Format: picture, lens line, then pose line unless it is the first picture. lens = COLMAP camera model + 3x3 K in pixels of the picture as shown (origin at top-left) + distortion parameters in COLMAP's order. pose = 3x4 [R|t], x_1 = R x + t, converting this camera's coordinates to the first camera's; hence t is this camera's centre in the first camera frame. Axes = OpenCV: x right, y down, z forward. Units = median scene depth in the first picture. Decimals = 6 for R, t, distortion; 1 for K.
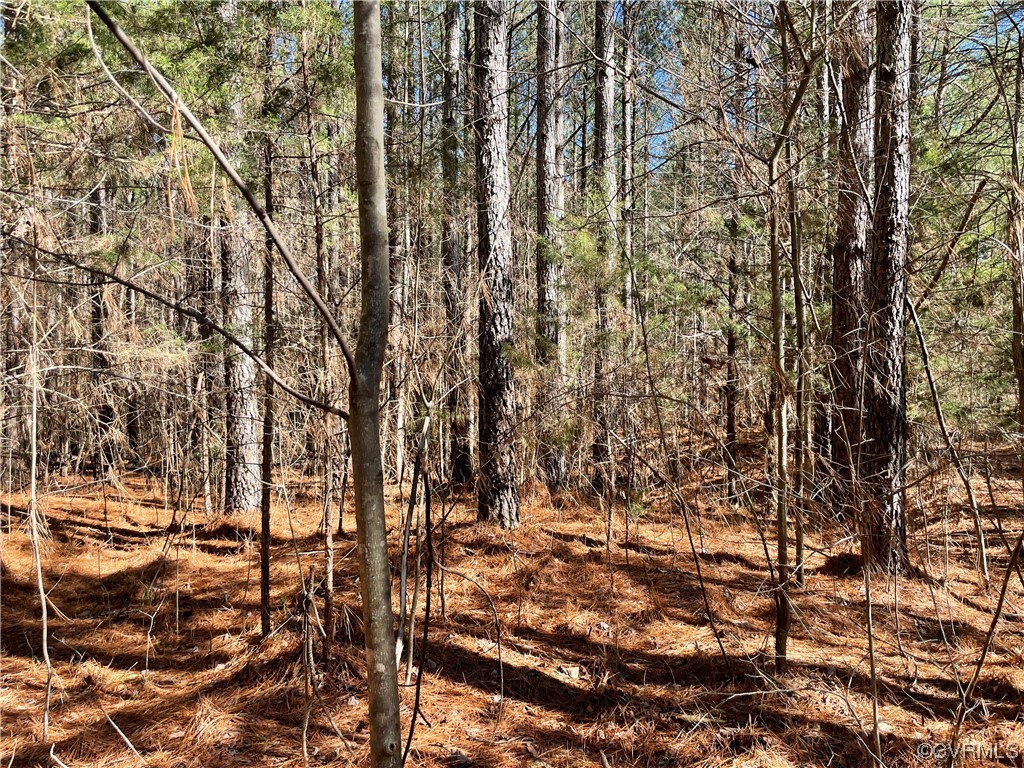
lens RADIAL K [[766.6, 0, 509.2], [0, 766.6, 374.0], [0, 0, 1]] dist [0.044128, 0.002630]
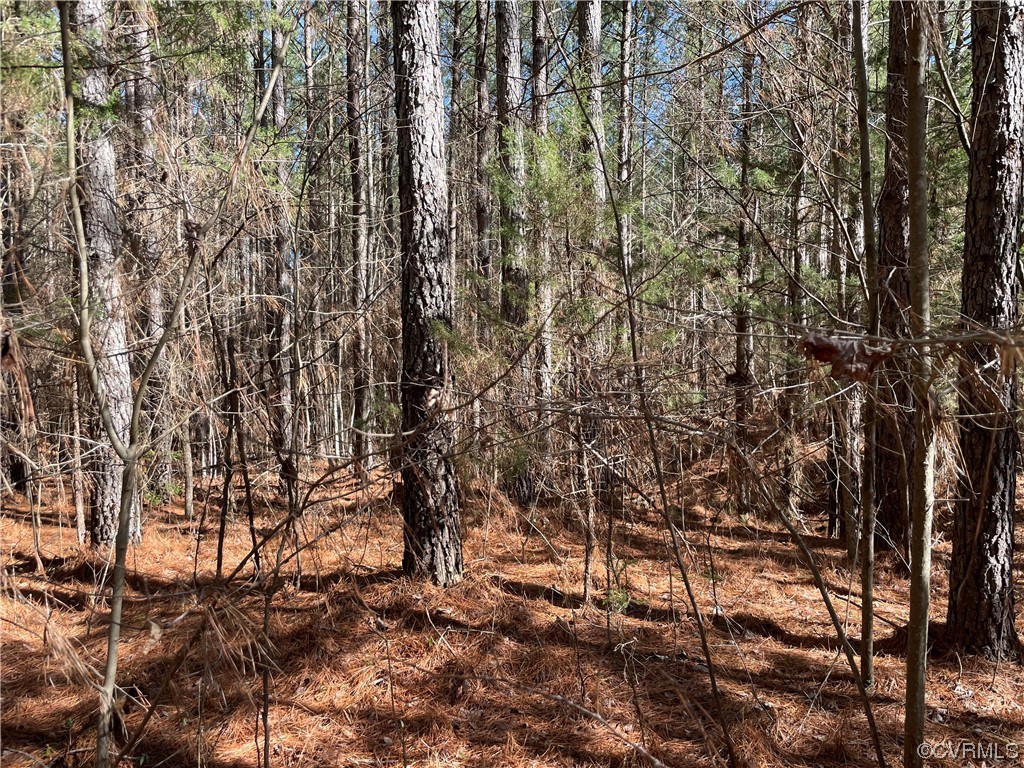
lens RADIAL K [[787.7, 0, 512.0], [0, 787.7, 384.0], [0, 0, 1]] dist [0.006589, -0.004908]
pose [[0.999910, -0.005110, 0.012386, 0.053957], [0.004703, 0.999454, 0.032693, -0.006371], [-0.012546, -0.032632, 0.999389, 0.281717]]
